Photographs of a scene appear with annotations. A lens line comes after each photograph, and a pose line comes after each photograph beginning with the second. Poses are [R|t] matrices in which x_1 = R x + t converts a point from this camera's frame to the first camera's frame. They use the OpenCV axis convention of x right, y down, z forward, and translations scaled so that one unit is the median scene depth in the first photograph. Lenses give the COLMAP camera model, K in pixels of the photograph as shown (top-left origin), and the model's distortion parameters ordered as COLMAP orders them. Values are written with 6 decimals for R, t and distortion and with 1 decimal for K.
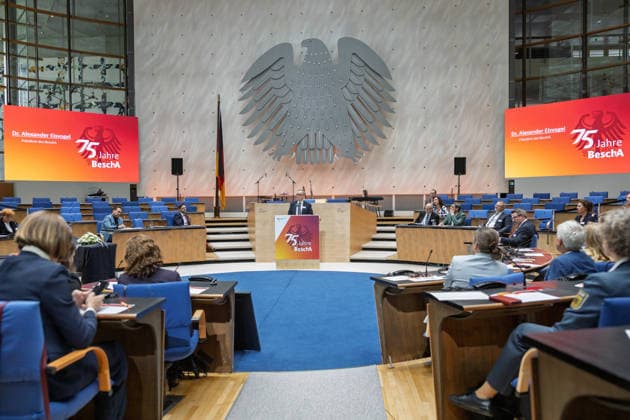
lens RADIAL K [[542.7, 0, 311.2], [0, 542.7, 207.0], [0, 0, 1]] dist [0.024734, -0.012106]
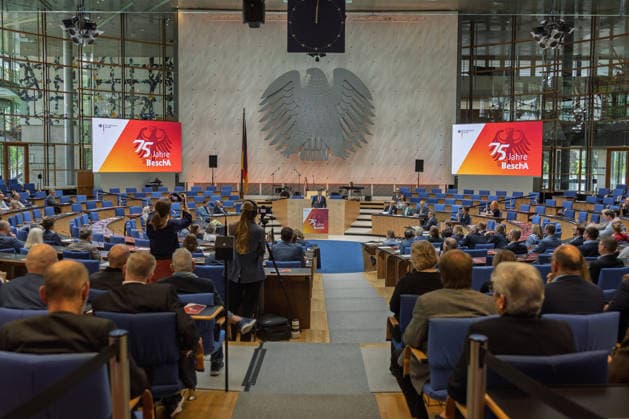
lens RADIAL K [[640.9, 0, 329.4], [0, 640.9, 194.7], [0, 0, 1]] dist [0.022234, 0.000000]
pose [[0.996553, 0.014891, 0.081609, -0.085432], [-0.018914, 0.998632, 0.048751, -0.073359], [-0.080771, -0.050127, 0.995471, -0.595208]]
